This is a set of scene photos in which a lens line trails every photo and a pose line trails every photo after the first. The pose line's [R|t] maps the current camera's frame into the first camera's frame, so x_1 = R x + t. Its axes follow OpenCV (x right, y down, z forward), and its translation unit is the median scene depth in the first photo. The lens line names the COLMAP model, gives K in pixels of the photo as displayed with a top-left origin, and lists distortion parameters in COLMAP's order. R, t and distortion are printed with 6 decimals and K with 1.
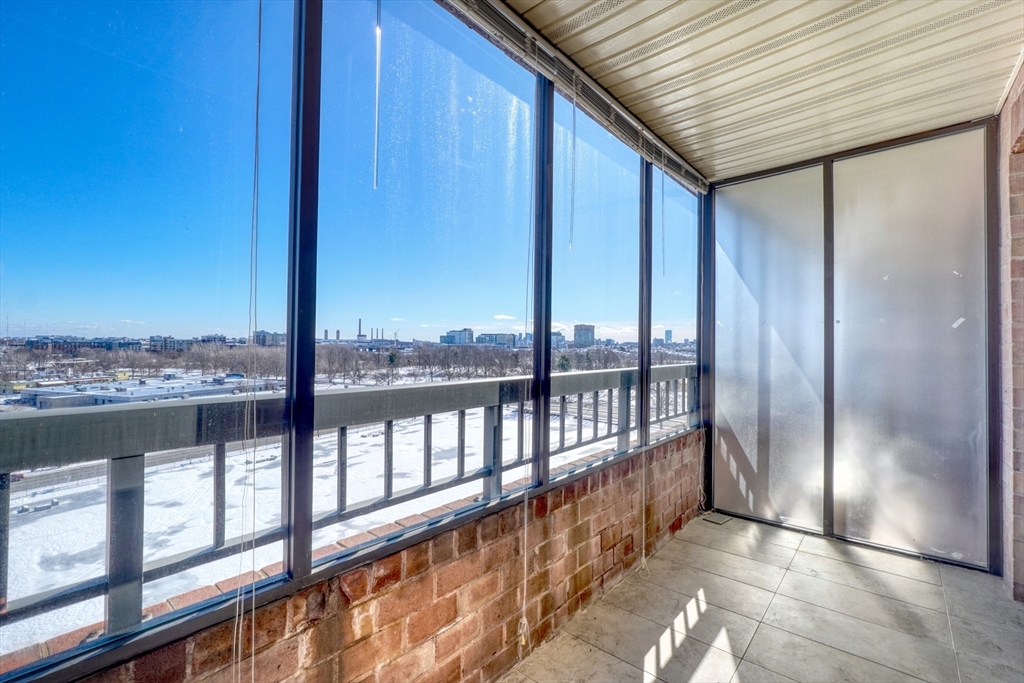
lens RADIAL K [[440.6, 0, 509.2], [0, 440.6, 340.3], [0, 0, 1]] dist [-0.004322, -0.000081]
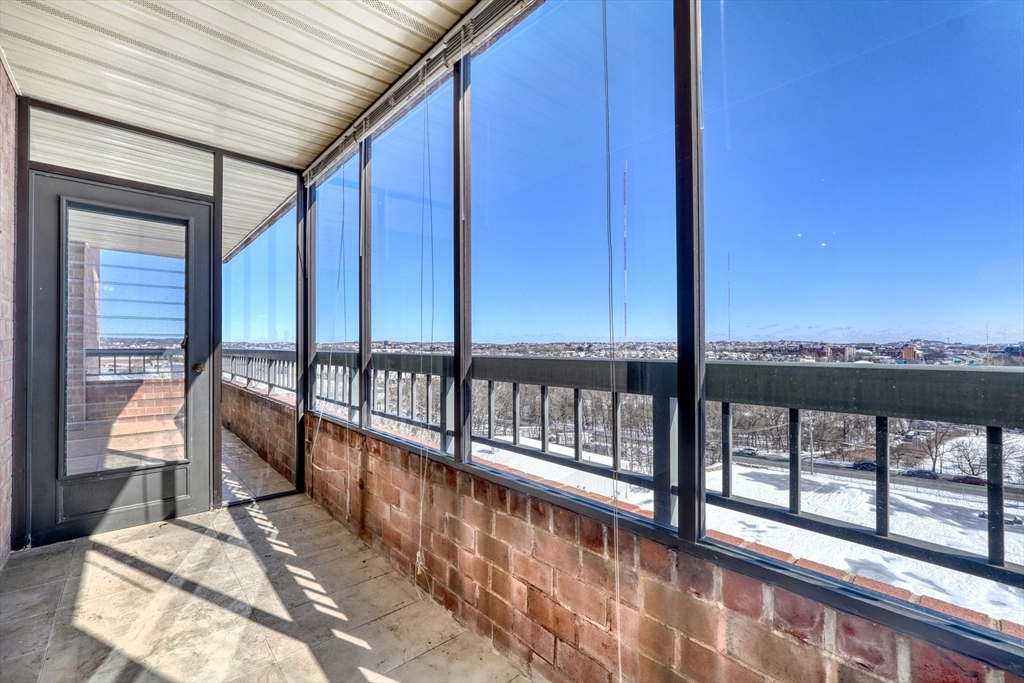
lens RADIAL K [[440.6, 0, 509.2], [0, 440.6, 340.3], [0, 0, 1]] dist [-0.004322, -0.000081]
pose [[-0.126664, -0.025204, -0.991625, 0.955543], [0.009068, 0.999606, -0.026565, 0.070344], [0.991904, -0.012357, -0.126385, 1.111342]]
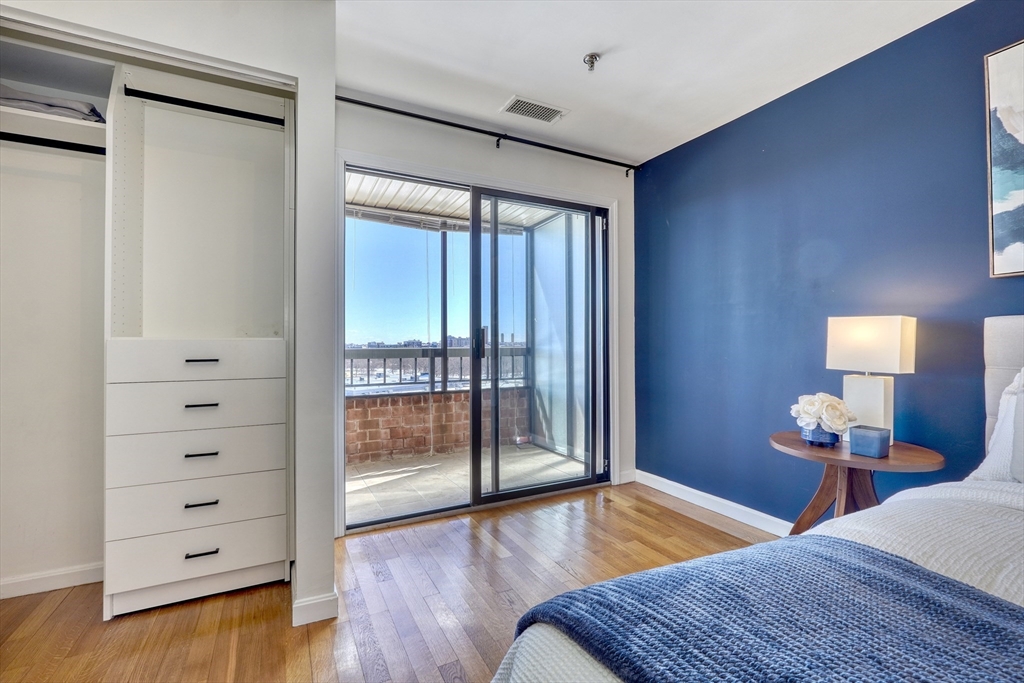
lens RADIAL K [[440.6, 0, 509.2], [0, 440.6, 340.3], [0, 0, 1]] dist [-0.004322, -0.000081]
pose [[0.926711, -0.019620, -0.375263, 1.518615], [0.018738, 0.999806, -0.006001, 0.067353], [0.375308, -0.001470, 0.926899, -0.658628]]
